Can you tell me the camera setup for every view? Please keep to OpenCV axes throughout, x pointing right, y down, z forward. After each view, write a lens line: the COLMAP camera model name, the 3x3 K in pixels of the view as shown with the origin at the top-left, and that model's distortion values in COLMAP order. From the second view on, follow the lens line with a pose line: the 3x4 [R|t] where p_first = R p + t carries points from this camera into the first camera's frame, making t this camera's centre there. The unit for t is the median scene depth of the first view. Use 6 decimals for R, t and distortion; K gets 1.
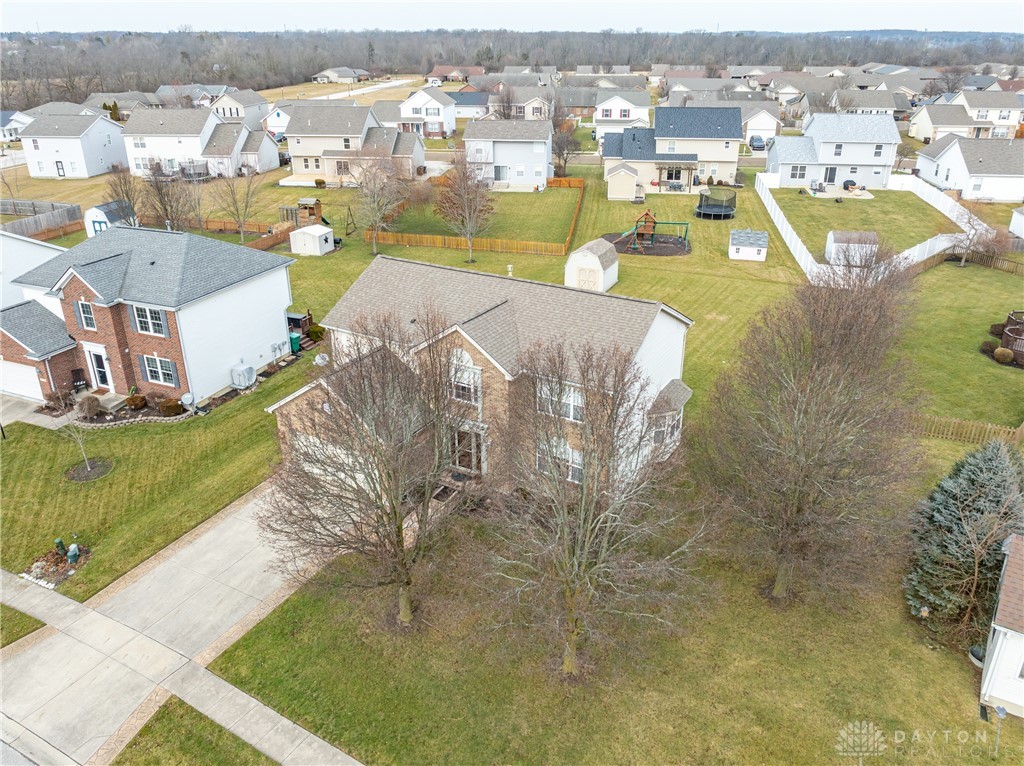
lens RADIAL K [[755.0, 0, 514.9], [0, 755.0, 385.5], [0, 0, 1]] dist [-0.037235, 0.030565]
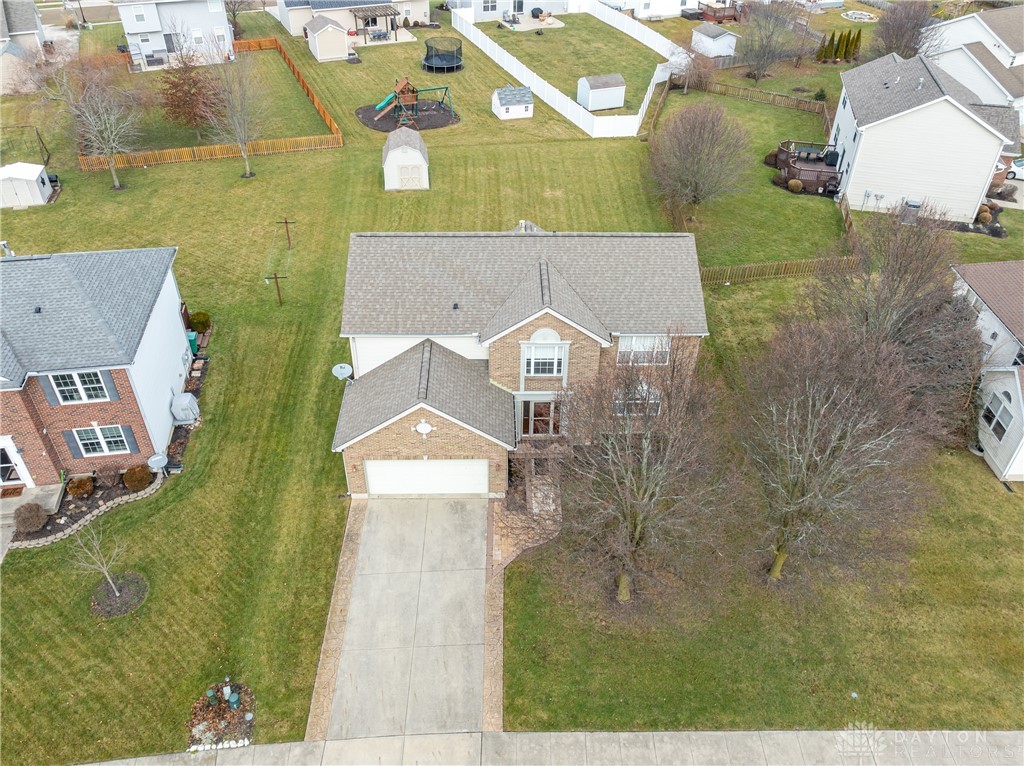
lens RADIAL K [[764.4, 0, 512.0], [0, 764.4, 383.0], [0, 0, 1]] dist [-0.028649, 0.013860]
pose [[0.849711, -0.312814, 0.424427, -0.425375], [0.208531, 0.938736, 0.274391, -0.202603], [-0.484258, -0.144647, 0.862886, 0.121032]]
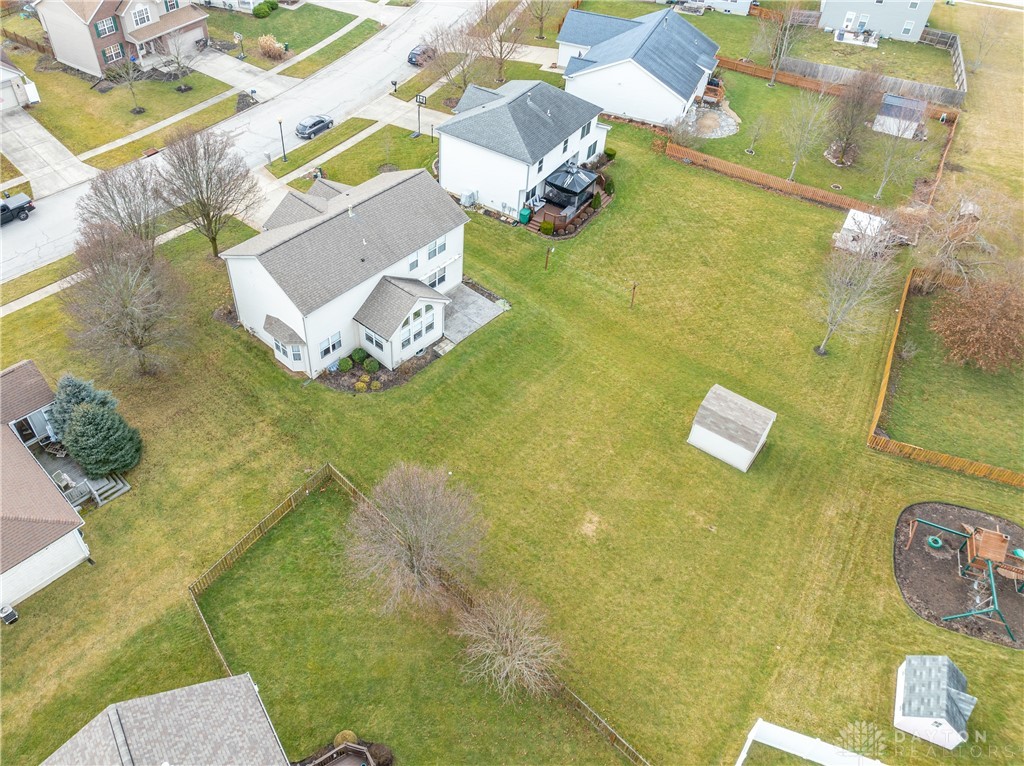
lens RADIAL K [[788.4, 0, 455.0], [0, 788.4, 381.6], [0, 0, 1]] dist [-0.029005, 0.009095]
pose [[-0.221995, 0.687367, -0.691553, 1.065440], [-0.427282, 0.568944, 0.702662, -0.967271], [0.876441, 0.451476, 0.167396, 0.929381]]
